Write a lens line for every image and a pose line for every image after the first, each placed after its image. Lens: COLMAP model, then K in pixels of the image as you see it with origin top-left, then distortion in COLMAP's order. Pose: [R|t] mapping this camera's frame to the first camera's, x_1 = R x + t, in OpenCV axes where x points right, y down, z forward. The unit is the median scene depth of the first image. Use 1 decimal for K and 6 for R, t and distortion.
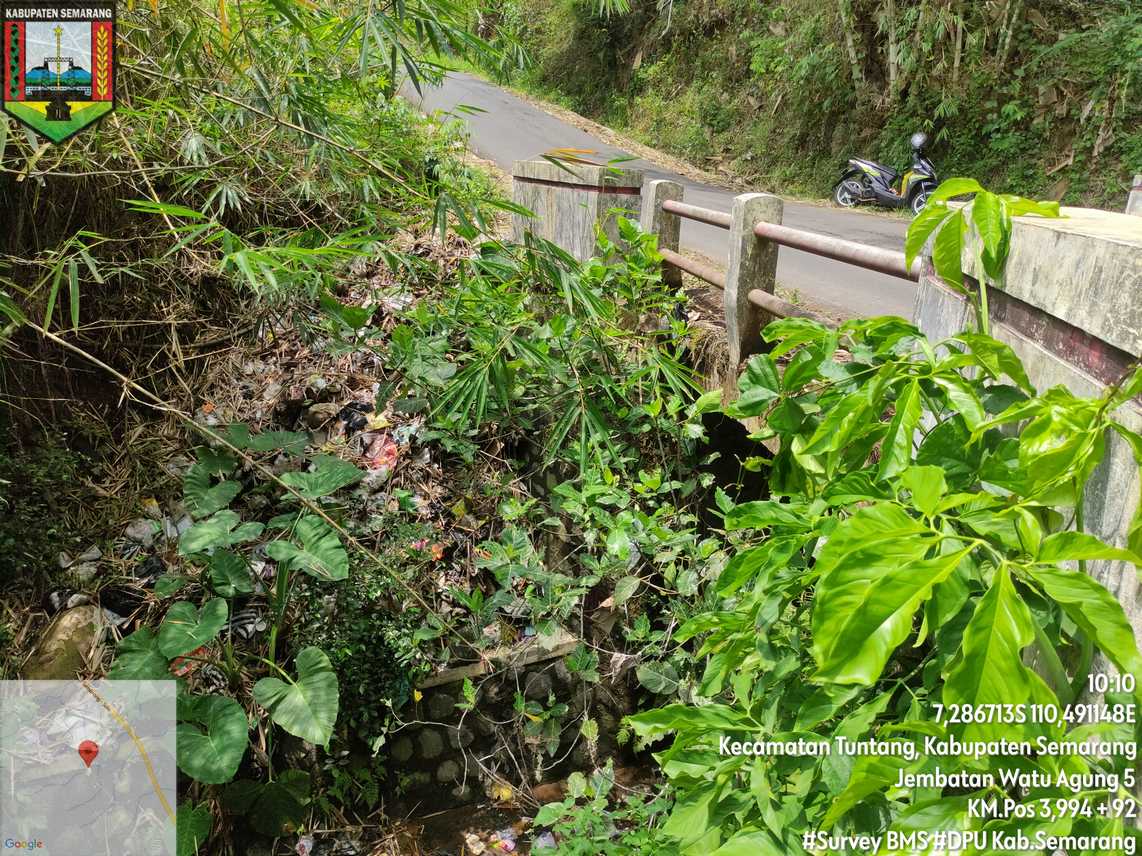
lens RADIAL K [[833.2, 0, 565.9], [0, 833.2, 427.8], [0, 0, 1]] dist [0.017180, -0.015653]
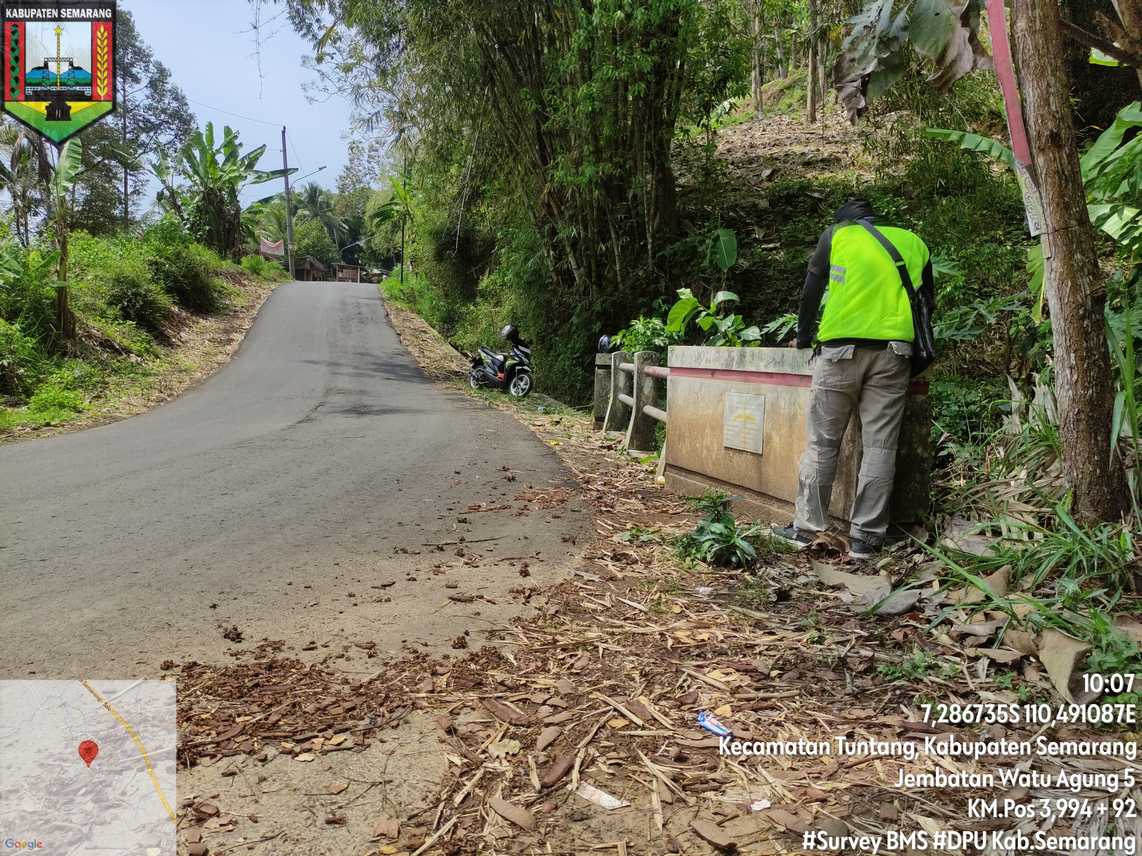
lens RADIAL K [[833.2, 0, 563.1], [0, 833.2, 434.8], [0, 0, 1]] dist [0.017180, -0.015653]
pose [[0.989529, -0.012299, -0.143809, 0.647435], [-0.020882, 0.973680, -0.226960, 0.050569], [0.142815, 0.227587, 0.963228, -0.053660]]
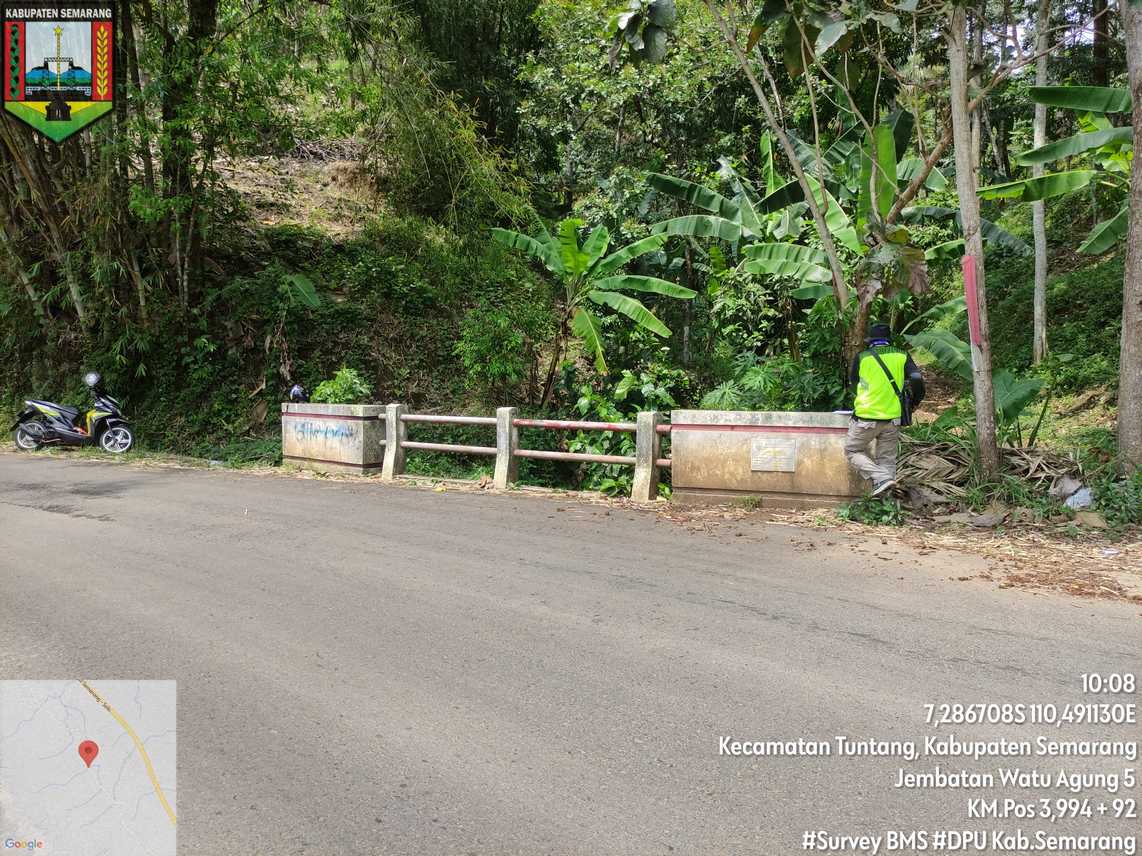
lens RADIAL K [[833.2, 0, 569.1], [0, 833.2, 432.2], [0, 0, 1]] dist [0.017180, -0.015653]
pose [[0.723958, -0.103263, 0.682072, 0.144834], [0.256919, 0.957964, -0.127665, -0.010995], [-0.640217, 0.267661, 0.720056, -0.060985]]
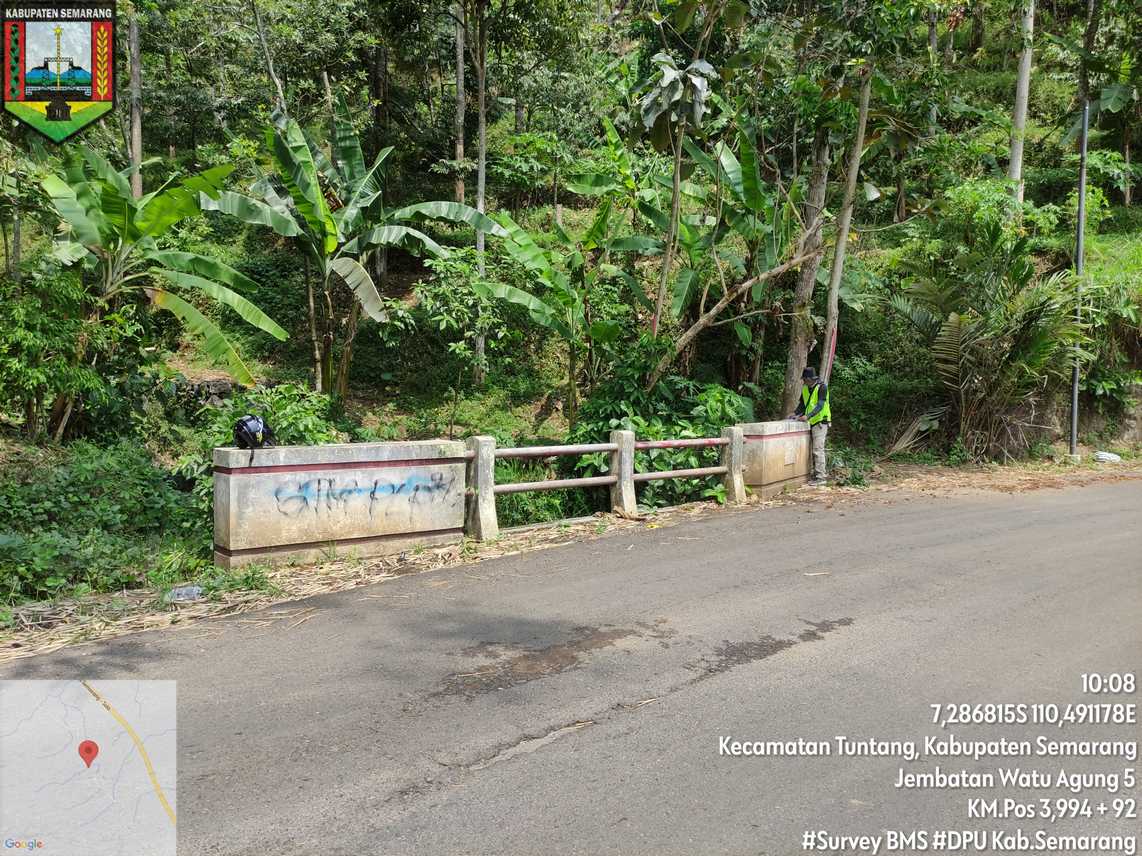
lens RADIAL K [[833.2, 0, 568.3], [0, 833.2, 432.4], [0, 0, 1]] dist [0.017180, -0.015653]
pose [[-0.496938, -0.081644, 0.863937, 0.035640], [0.257504, 0.936850, 0.236651, -0.319589], [-0.828700, 0.340068, -0.444533, 0.860574]]
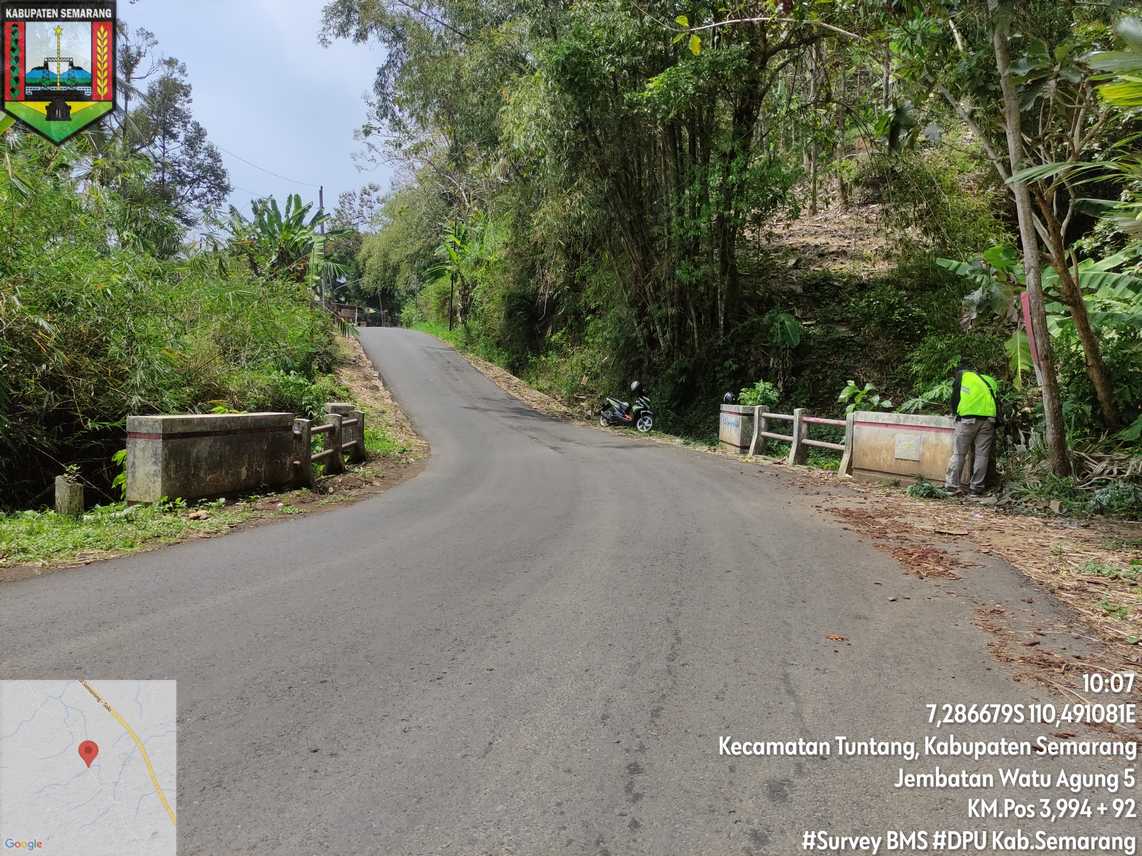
lens RADIAL K [[833.2, 0, 572.3], [0, 833.2, 436.5], [0, 0, 1]] dist [0.017180, -0.015653]
pose [[0.997146, -0.016660, -0.073634, 0.410600], [-0.003359, 0.964591, -0.263729, 0.167459], [0.075420, 0.263224, 0.961782, -0.505954]]
